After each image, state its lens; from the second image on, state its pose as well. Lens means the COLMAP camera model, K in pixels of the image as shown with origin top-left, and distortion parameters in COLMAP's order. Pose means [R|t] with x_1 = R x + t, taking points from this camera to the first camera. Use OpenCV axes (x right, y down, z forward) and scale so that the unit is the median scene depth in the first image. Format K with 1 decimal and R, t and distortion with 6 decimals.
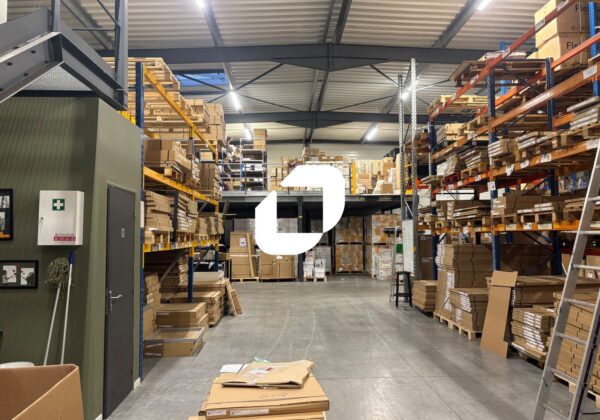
lens RADIAL K [[448.7, 0, 300.0], [0, 448.7, 210.0], [0, 0, 1]] dist [0.061294, -0.070201]
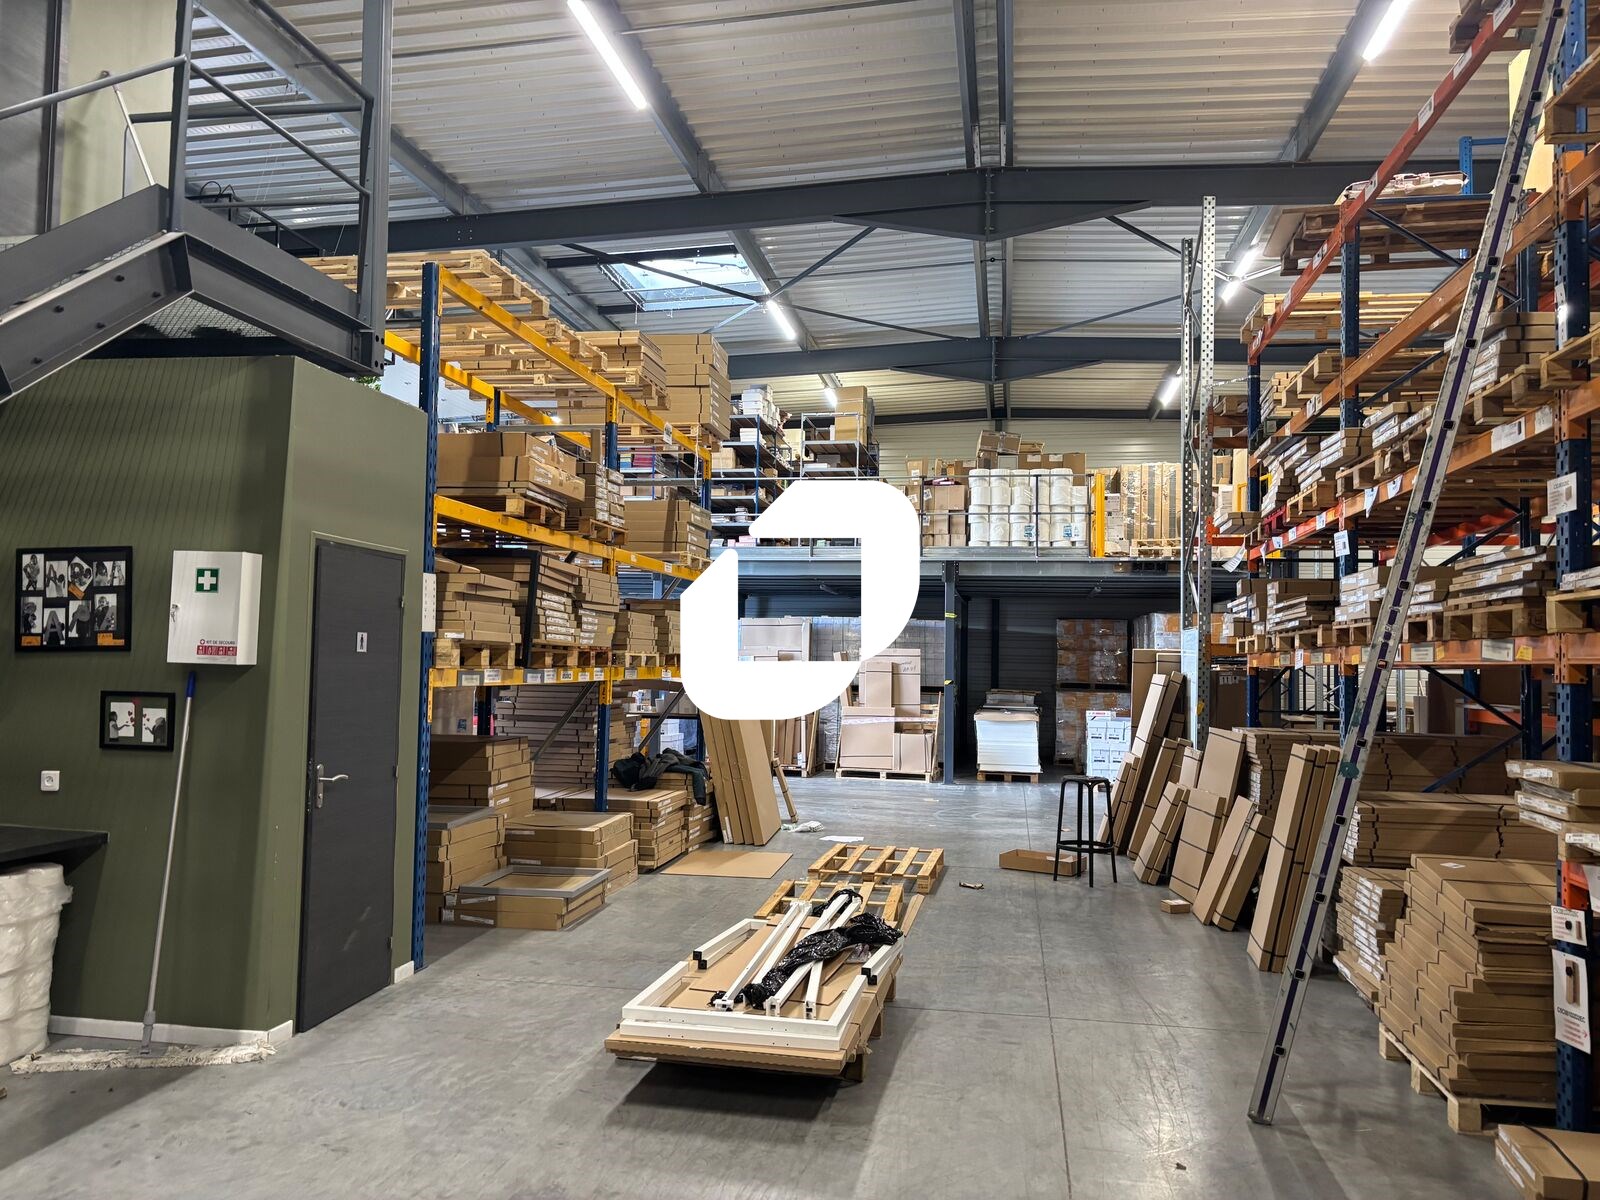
lens RADIAL K [[1205.6, 0, 797.9], [0, 1205.6, 606.0], [0, 0, 1]] dist [0.034548, -0.004617]
pose [[0.976421, 0.018460, -0.215084, 0.243139], [-0.016286, 0.999797, 0.011874, -0.006698], [0.215259, -0.008091, 0.976523, -0.089544]]
